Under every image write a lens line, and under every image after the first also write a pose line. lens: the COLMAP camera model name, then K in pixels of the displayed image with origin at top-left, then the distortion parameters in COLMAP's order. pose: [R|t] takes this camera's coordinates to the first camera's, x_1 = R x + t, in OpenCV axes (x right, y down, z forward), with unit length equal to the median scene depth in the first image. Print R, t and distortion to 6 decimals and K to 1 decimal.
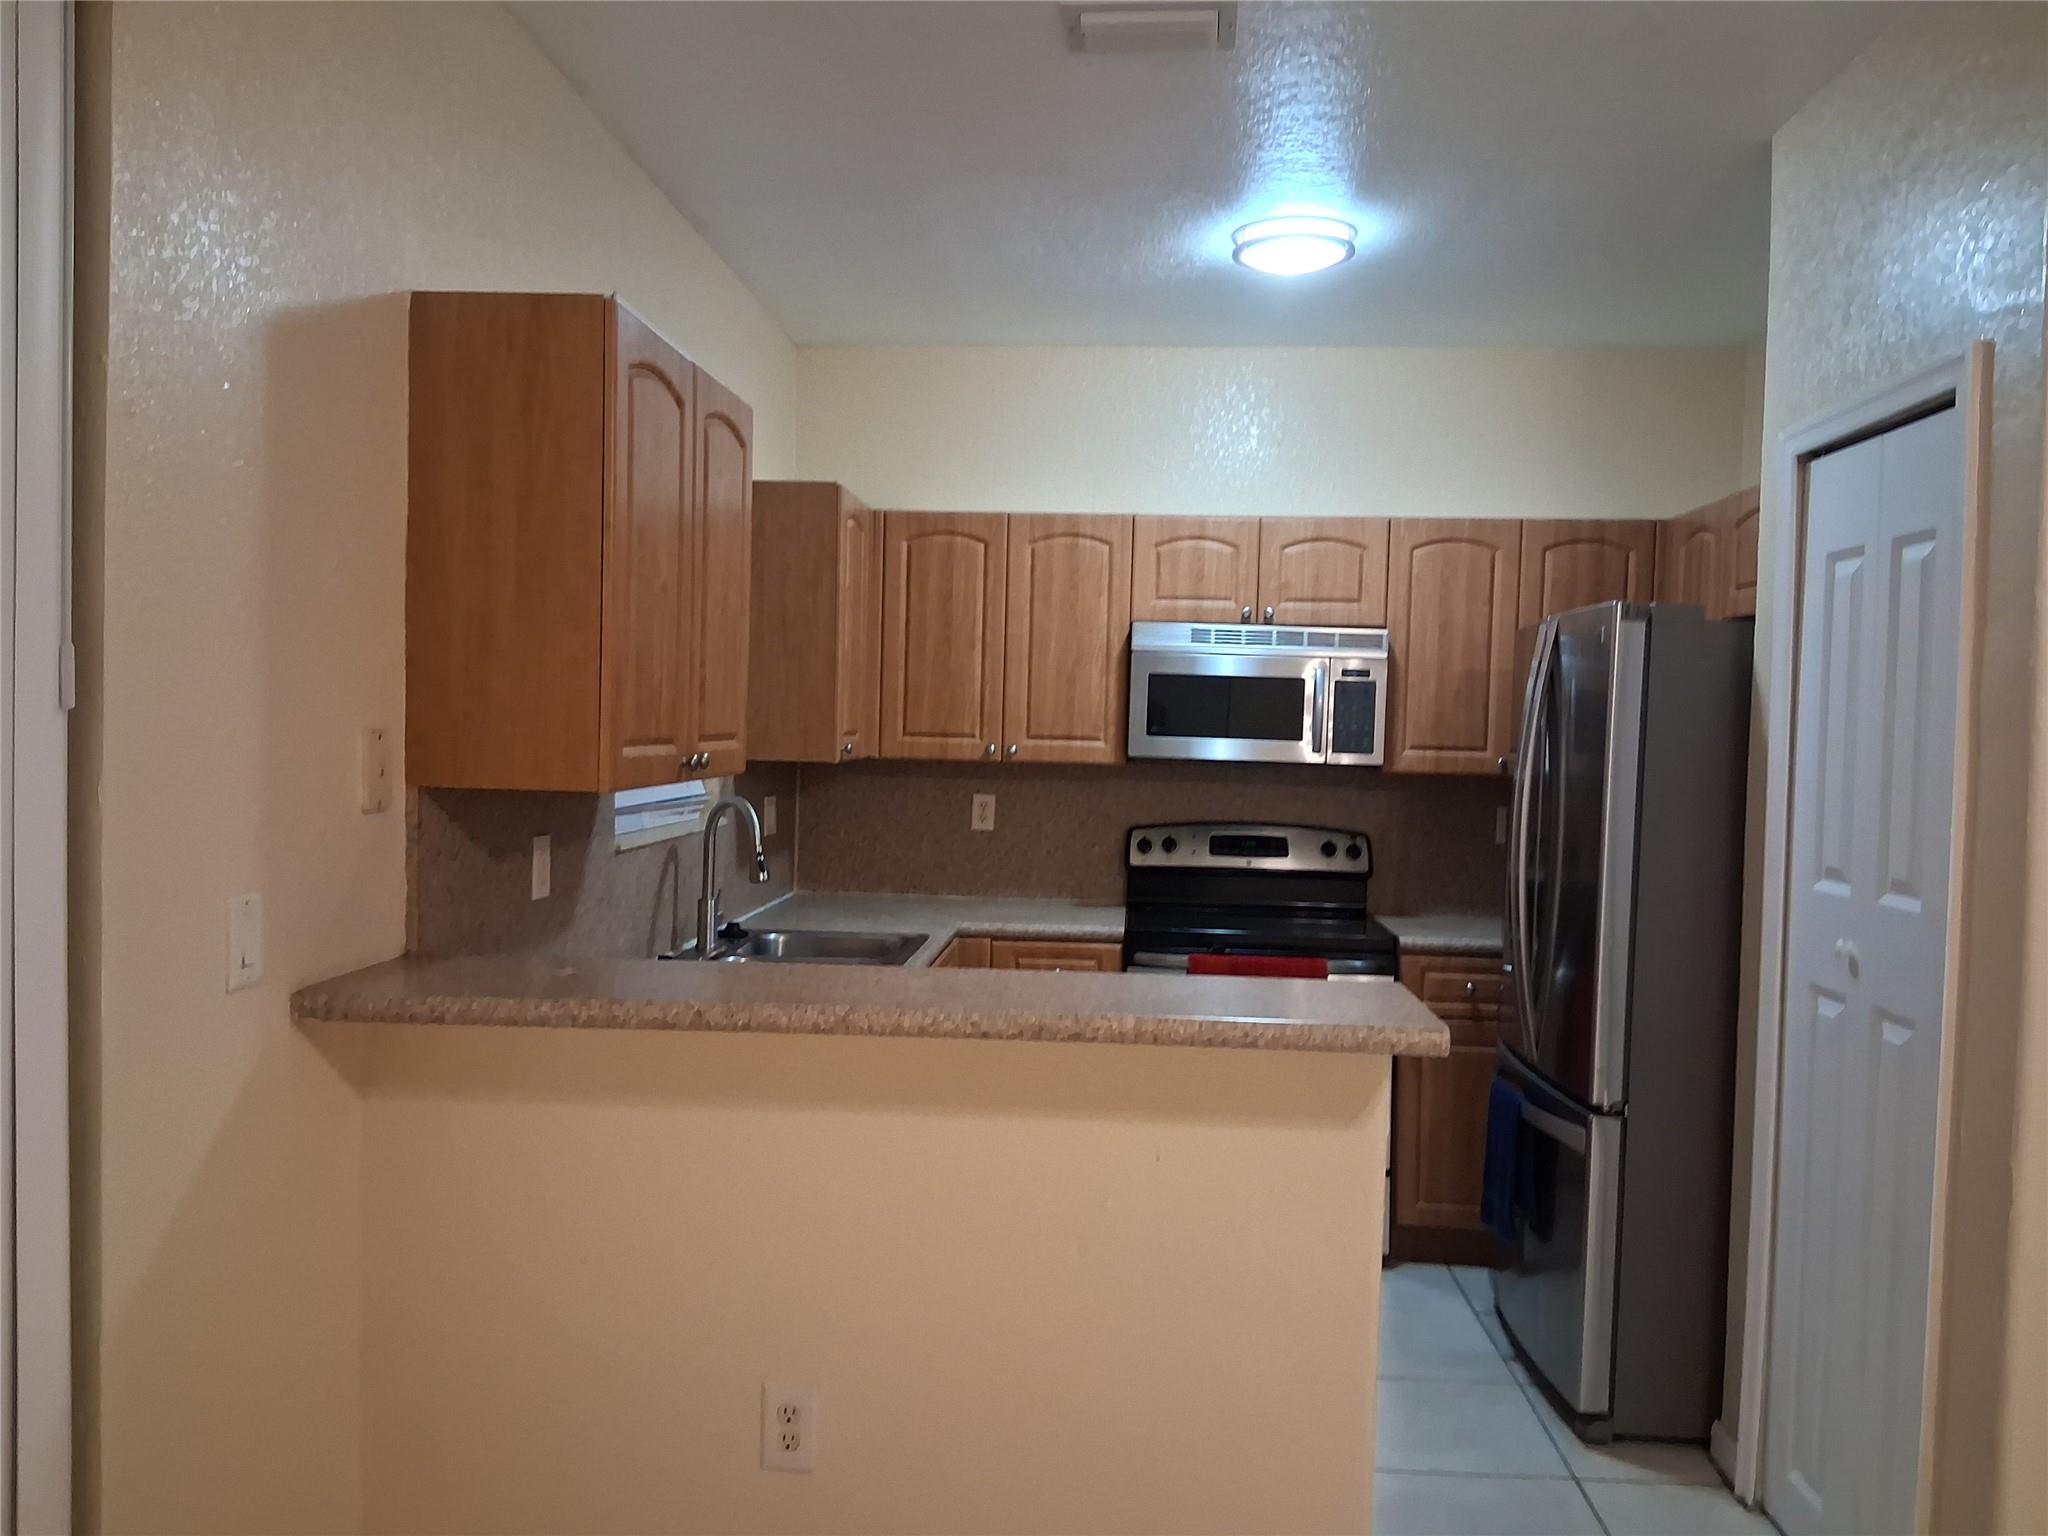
lens RADIAL K [[1557.3, 0, 1024.0], [0, 1557.3, 768.0], [0, 0, 1]] dist [-0.002343, -0.001301]
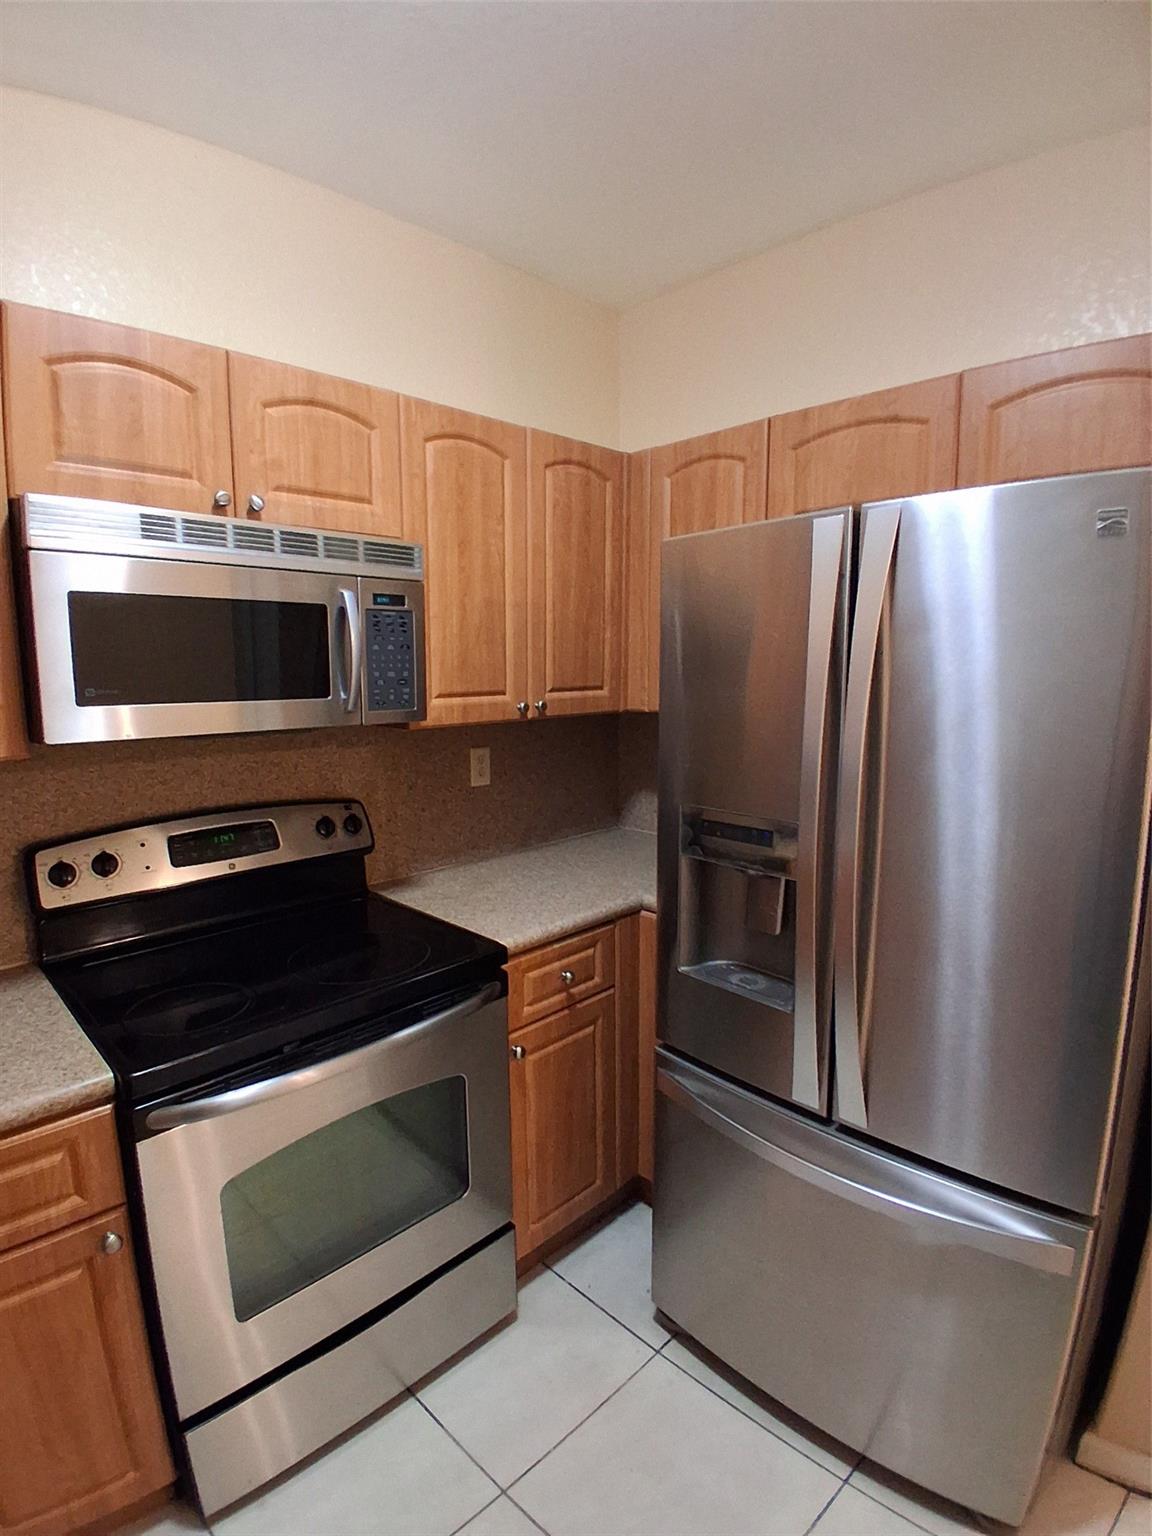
lens RADIAL K [[767.6, 0, 571.5], [0, 767.6, 776.2], [0, 0, 1]] dist [-0.000768, -0.044163]
pose [[0.666923, -0.139522, 0.731948, -0.005962], [0.045913, 0.988141, 0.146524, -0.027280], [-0.743711, -0.064115, 0.665420, 0.677277]]
